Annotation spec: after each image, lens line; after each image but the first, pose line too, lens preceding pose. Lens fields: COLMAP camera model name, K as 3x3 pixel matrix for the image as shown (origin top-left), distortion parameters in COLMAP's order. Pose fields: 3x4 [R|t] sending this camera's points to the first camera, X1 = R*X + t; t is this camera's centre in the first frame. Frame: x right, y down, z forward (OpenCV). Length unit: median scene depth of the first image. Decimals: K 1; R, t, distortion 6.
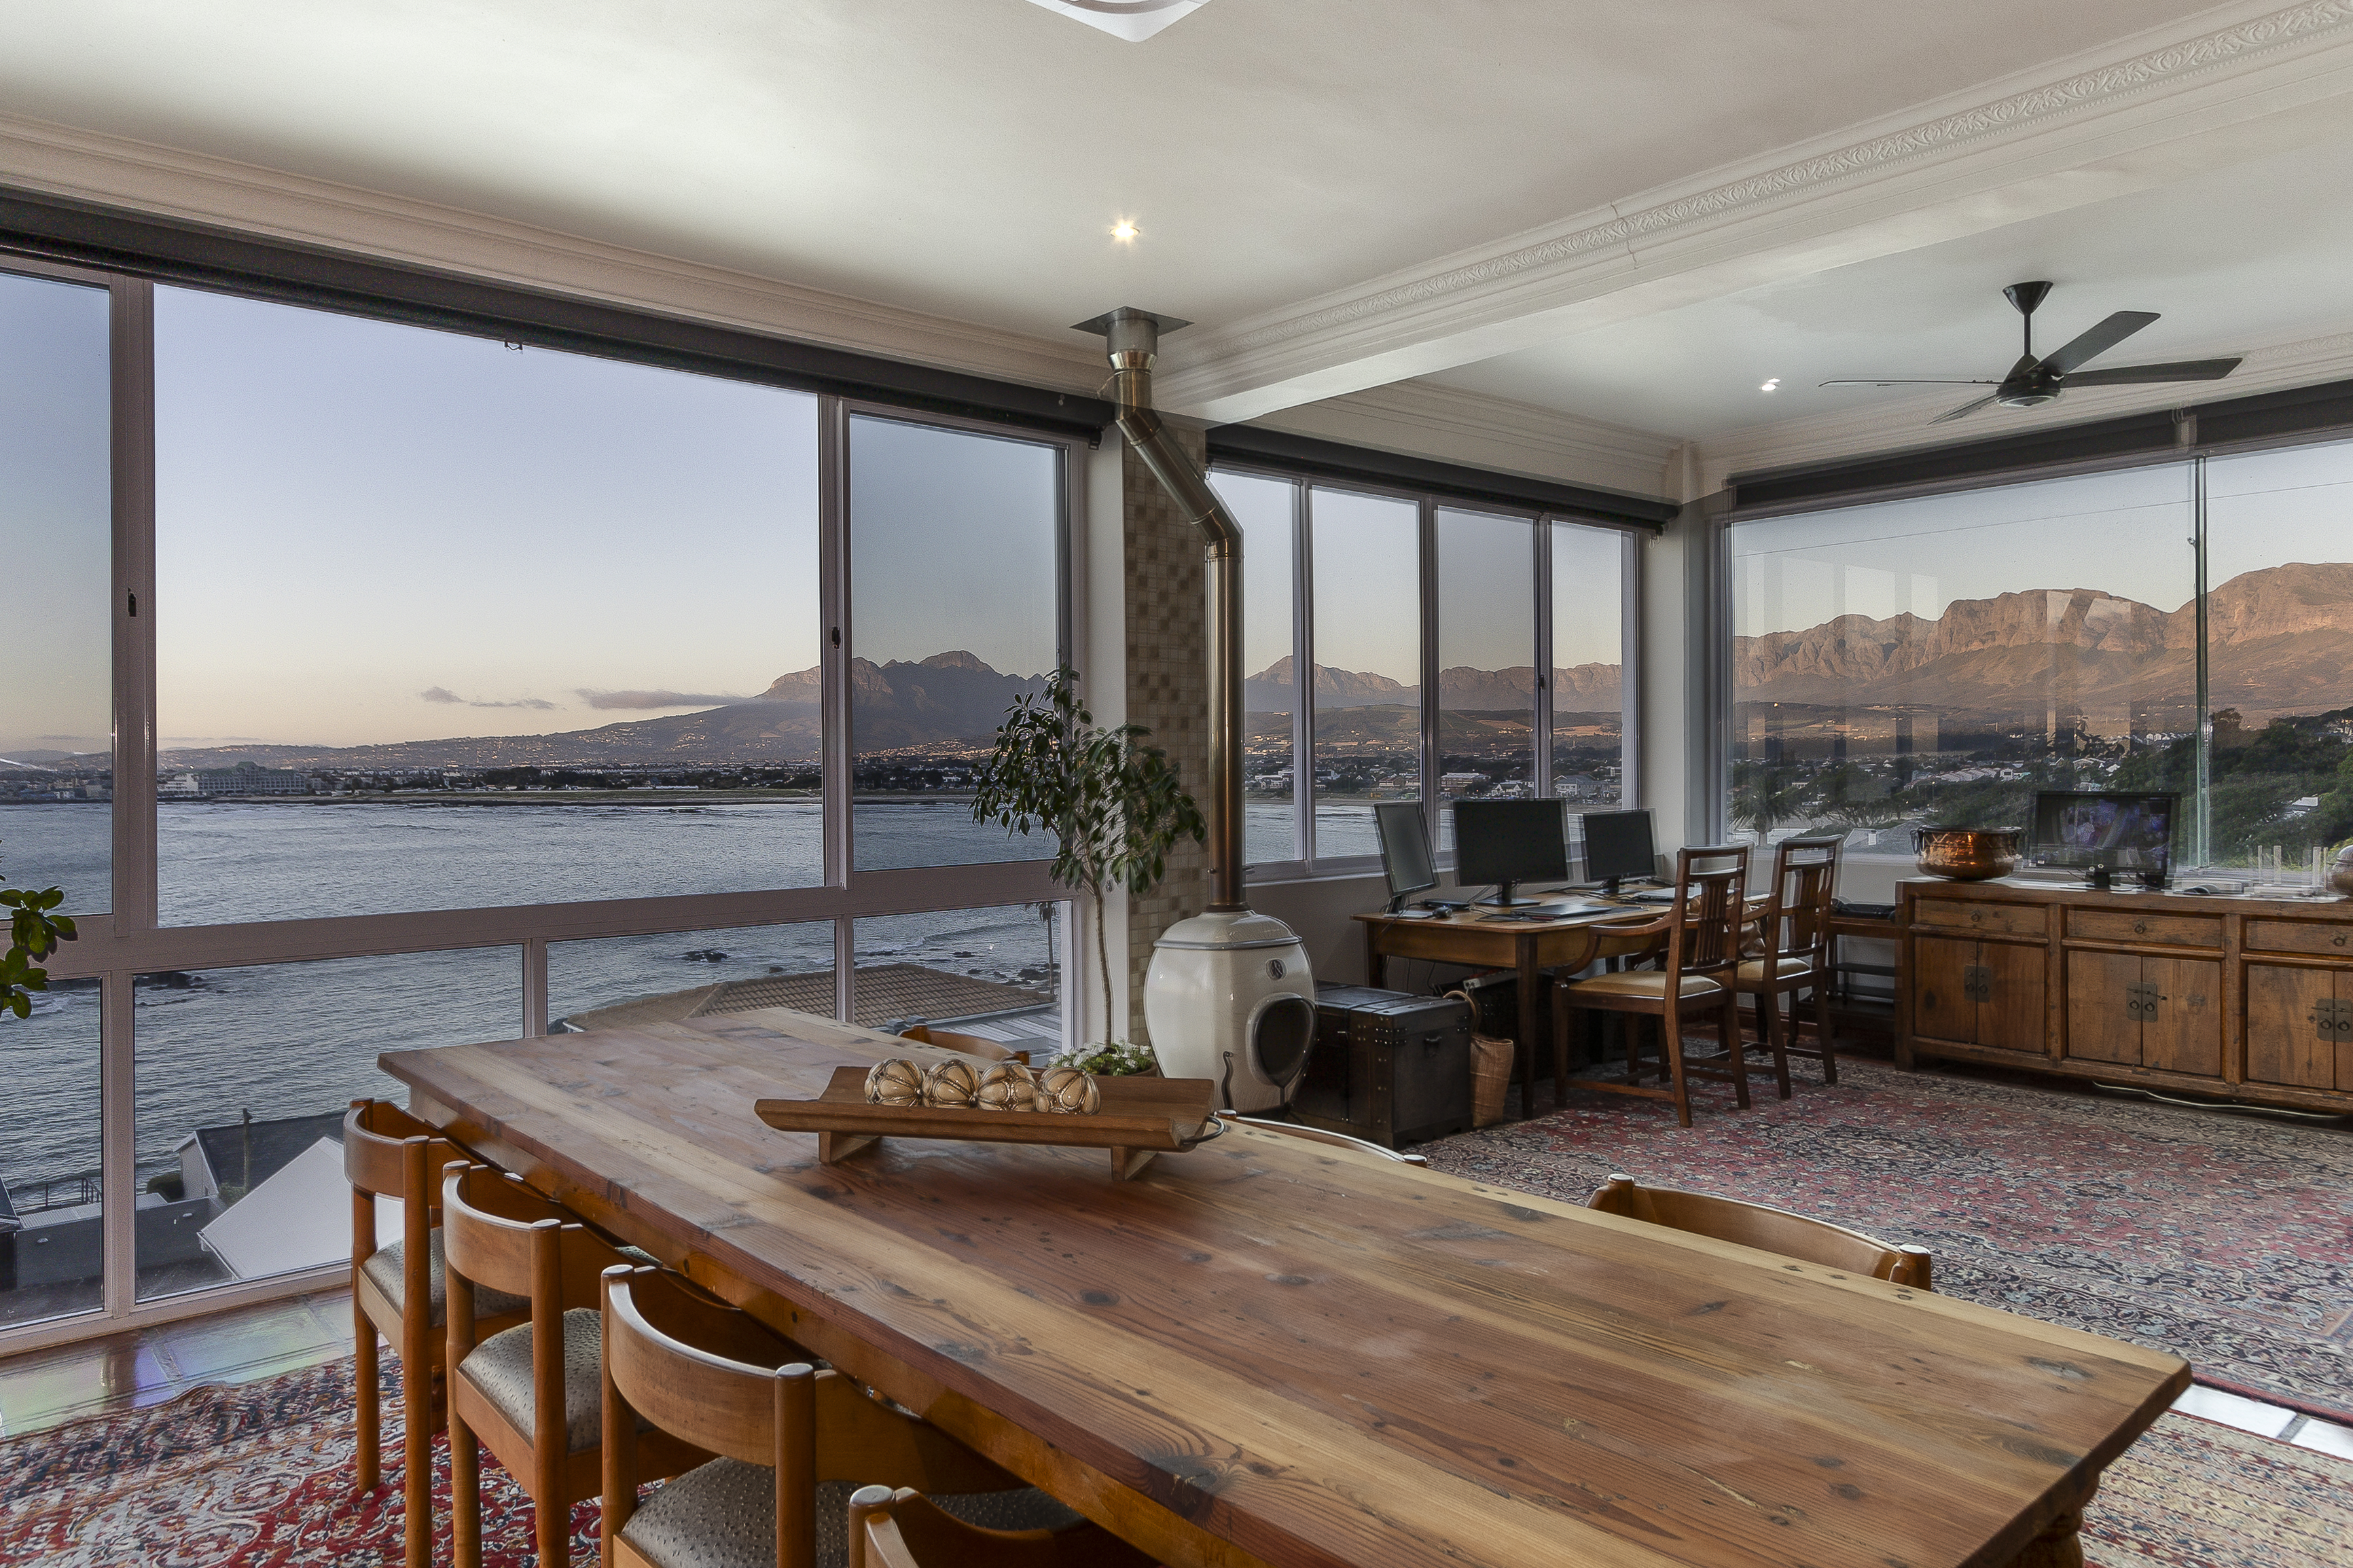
lens RADIAL K [[1508.6, 0, 1173.6], [0, 1508.6, 762.3], [0, 0, 1]] dist [0.014277, -0.004533]
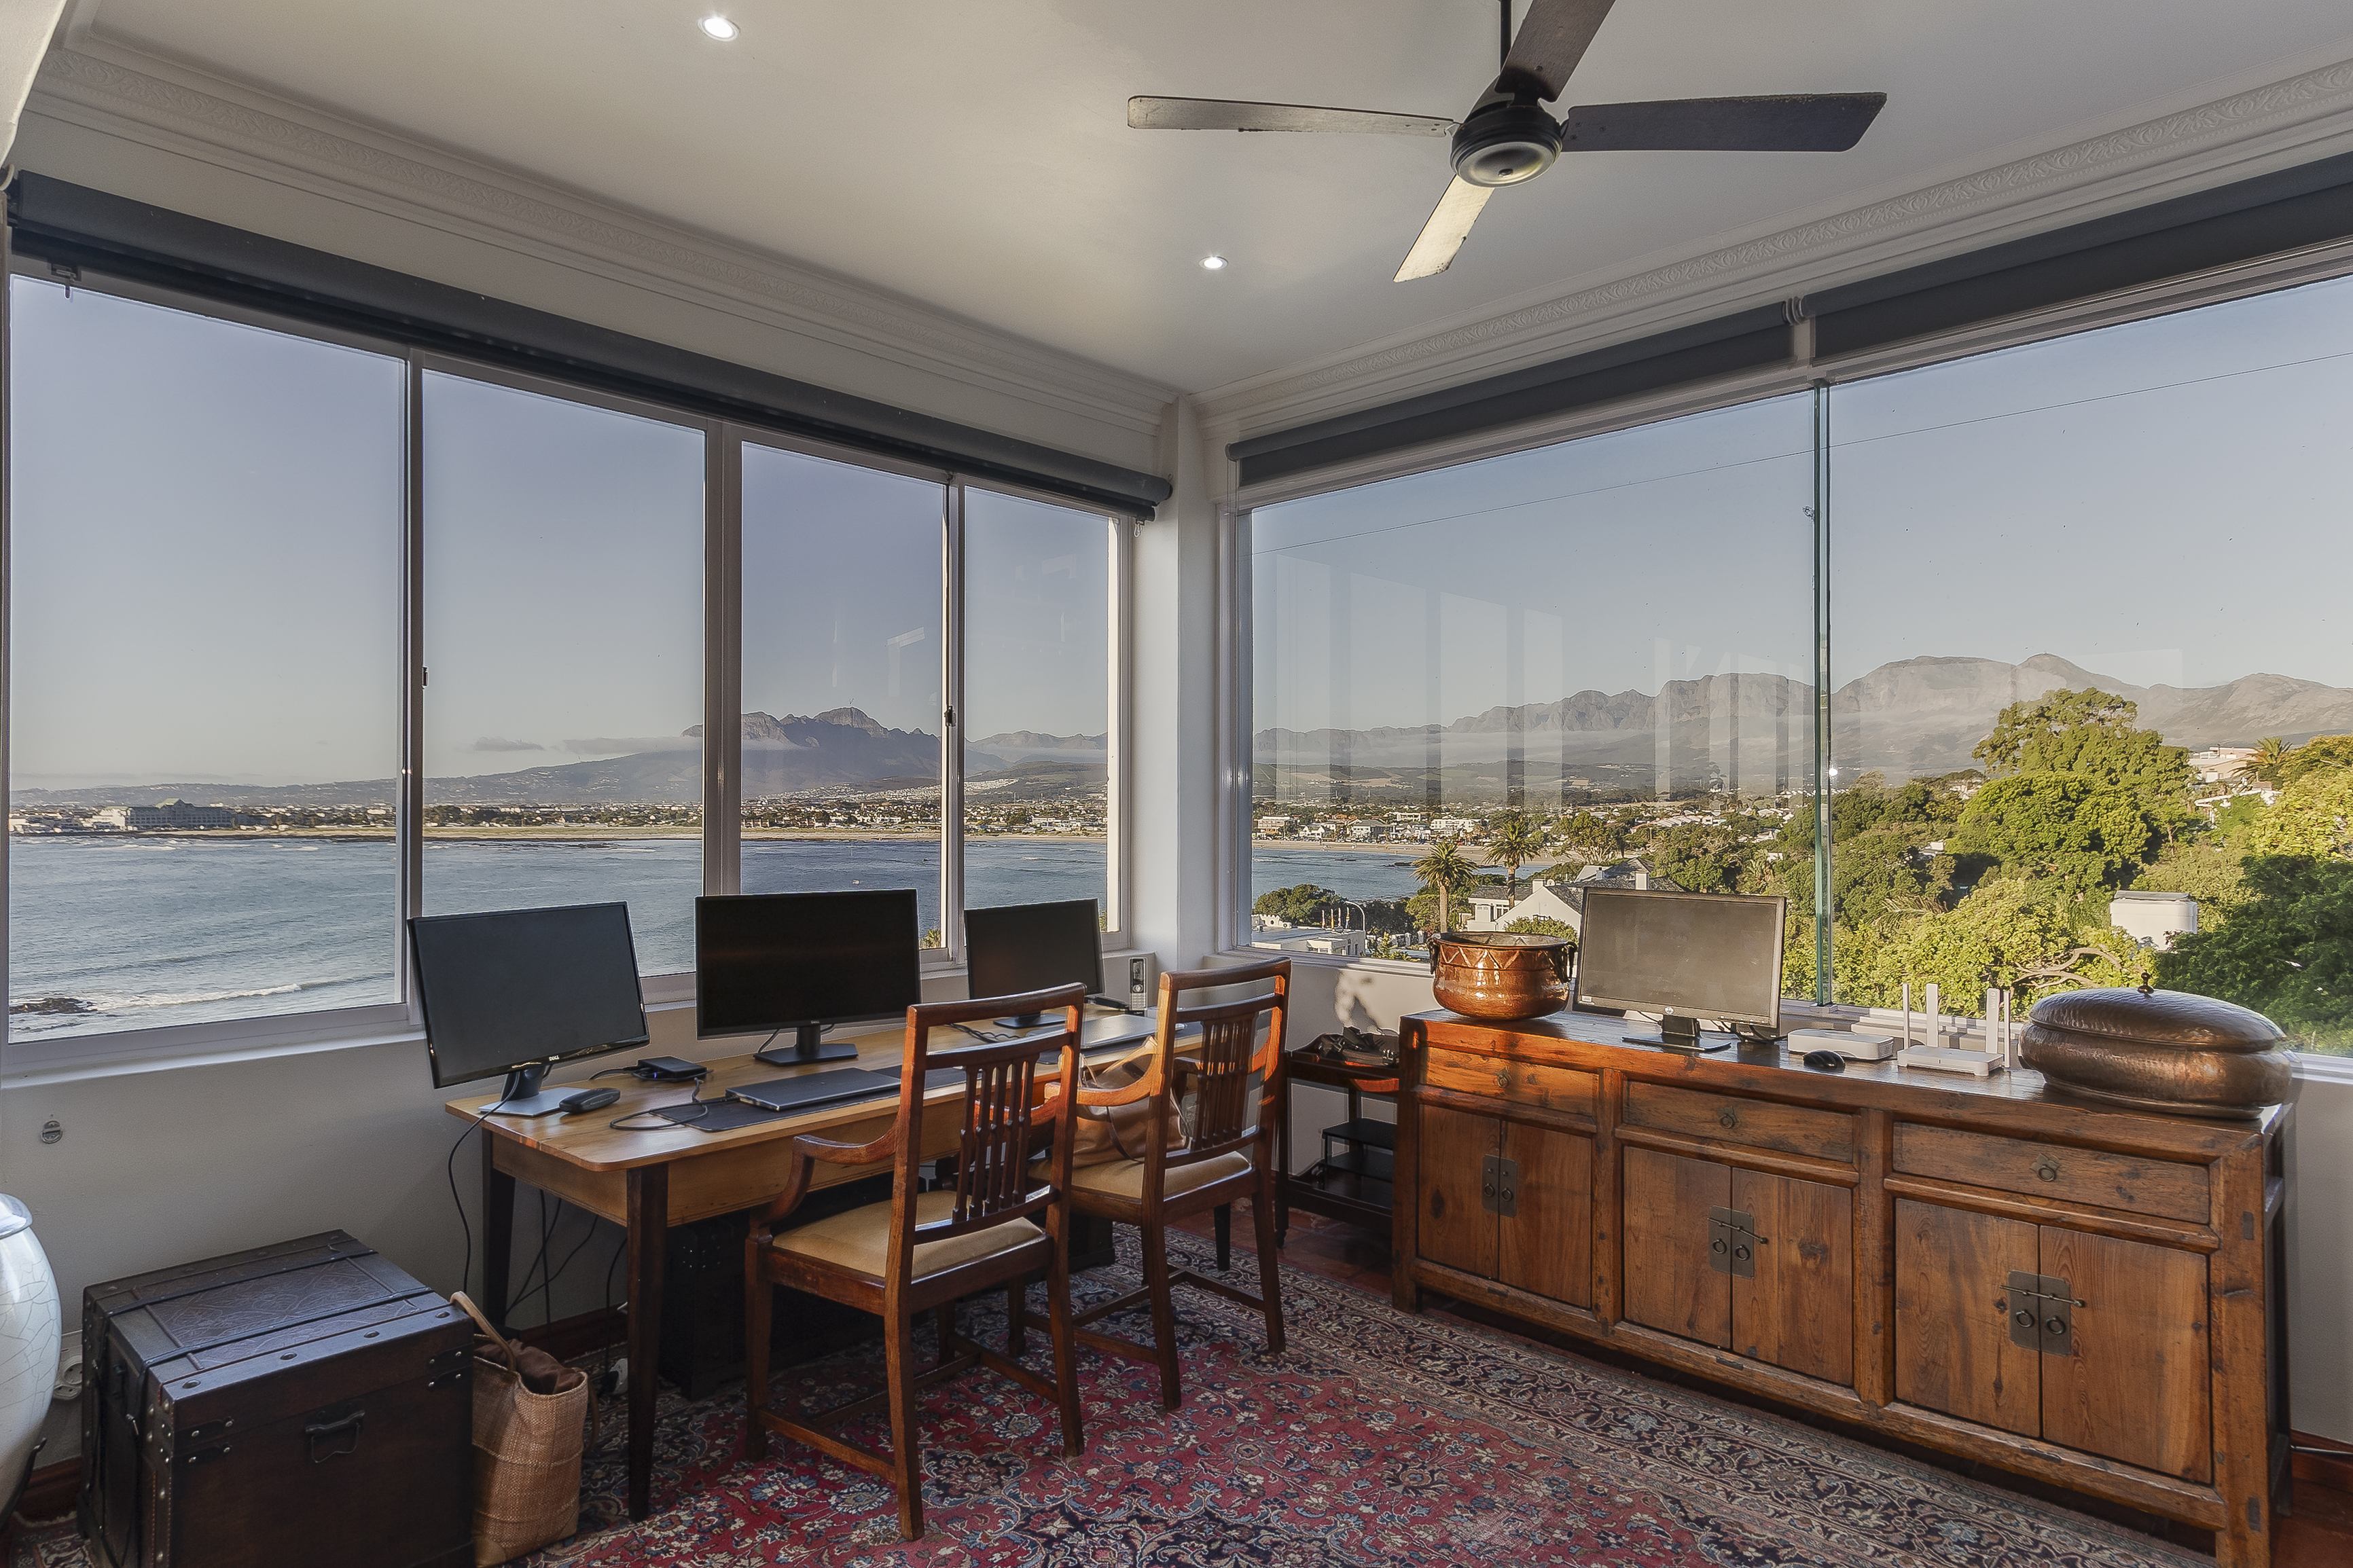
lens RADIAL K [[1263.5, 0, 1185.1], [0, 1263.5, 789.8], [0, 0, 1]] dist [0.019505, -0.003322]
pose [[0.993955, 0.009194, 0.109404, 0.389864], [-0.007778, 0.999880, -0.013363, -0.014888], [-0.109513, 0.012431, 0.993908, 0.553657]]
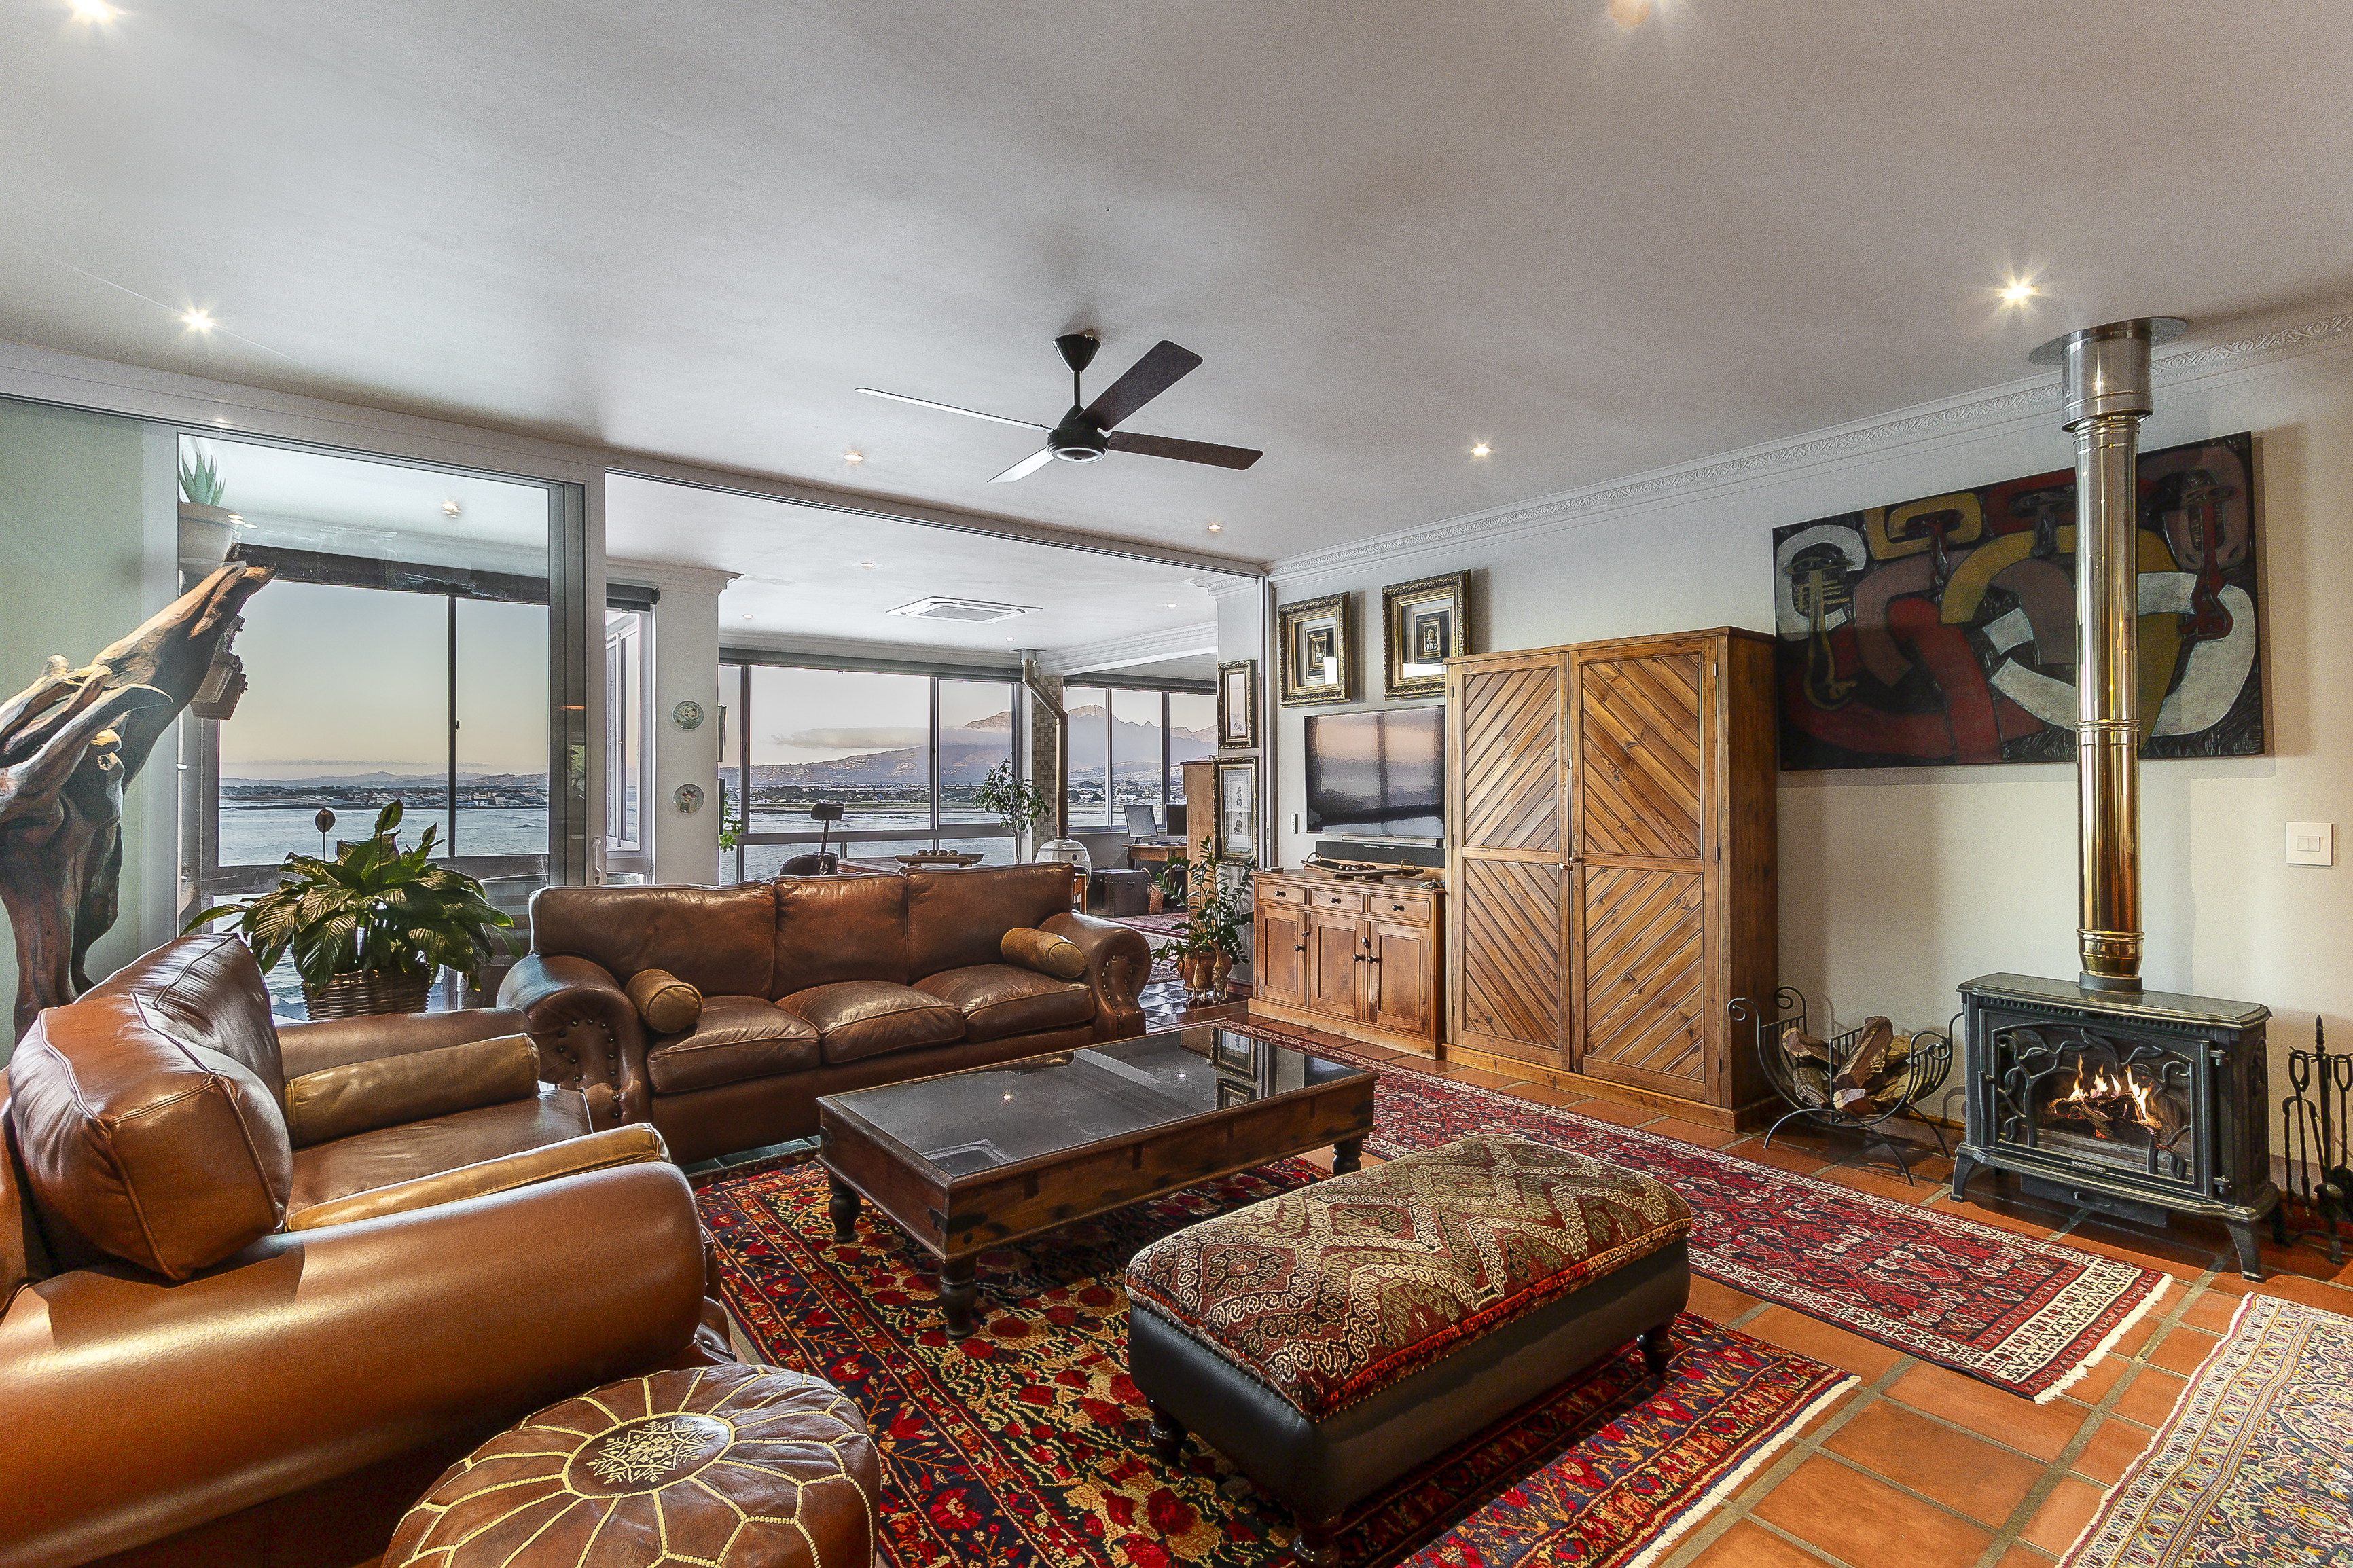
lens RADIAL K [[1090.7, 0, 1174.2], [0, 1090.7, 775.9], [0, 0, 1]] dist [0.013808, -0.001009]
pose [[0.997693, 0.006053, -0.067610, 0.399956], [-0.006624, 0.999944, -0.008228, -0.011271], [0.067557, 0.008657, 0.997678, -1.150851]]
